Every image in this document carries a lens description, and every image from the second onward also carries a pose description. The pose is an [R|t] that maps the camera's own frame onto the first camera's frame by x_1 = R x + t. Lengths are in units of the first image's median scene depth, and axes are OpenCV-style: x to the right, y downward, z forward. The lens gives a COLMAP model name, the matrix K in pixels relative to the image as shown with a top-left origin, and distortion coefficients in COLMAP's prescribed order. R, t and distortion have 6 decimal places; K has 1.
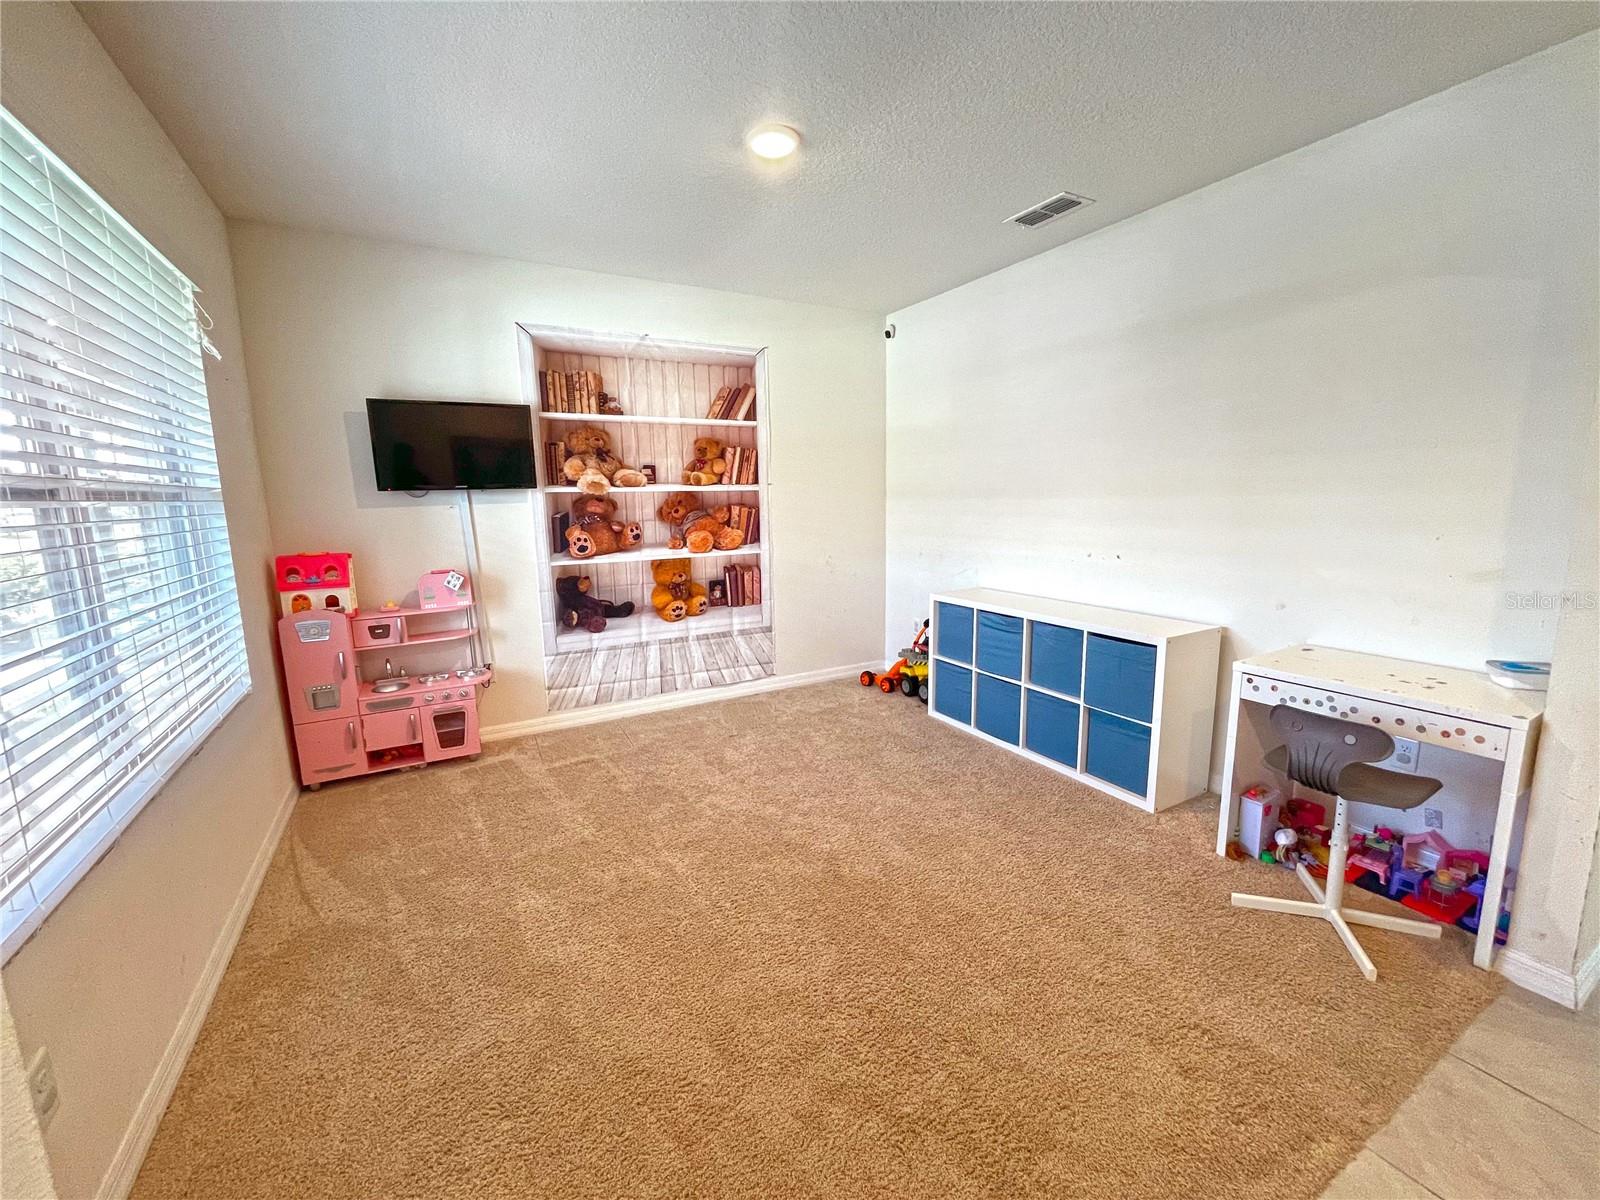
lens RADIAL K [[647.2, 0, 802.2], [0, 647.2, 600.1], [0, 0, 1]] dist [-0.003938, 0.000692]
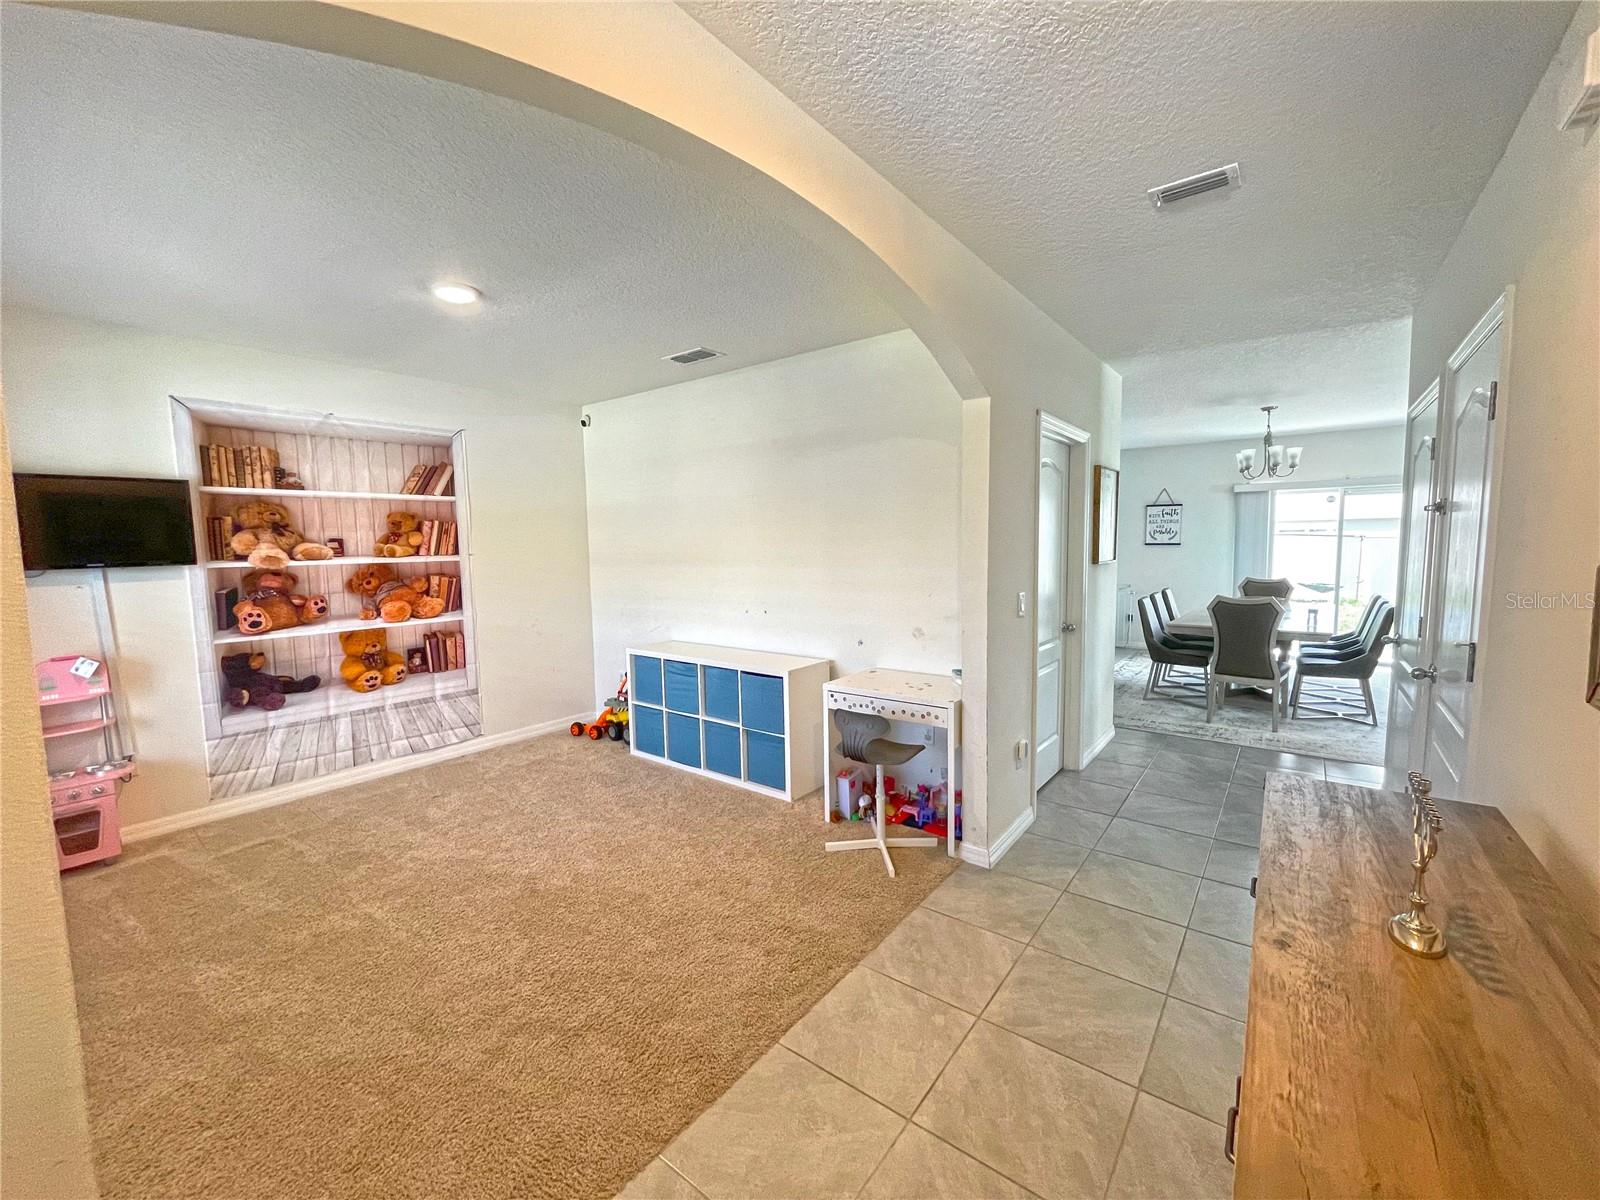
lens RADIAL K [[647.2, 0, 802.8], [0, 647.2, 599.8], [0, 0, 1]] dist [-0.003938, 0.000692]
pose [[0.920012, -0.033086, 0.390491, 0.044782], [0.064194, 0.995694, -0.066881, 0.001344], [-0.386596, 0.086598, 0.918174, -0.238693]]
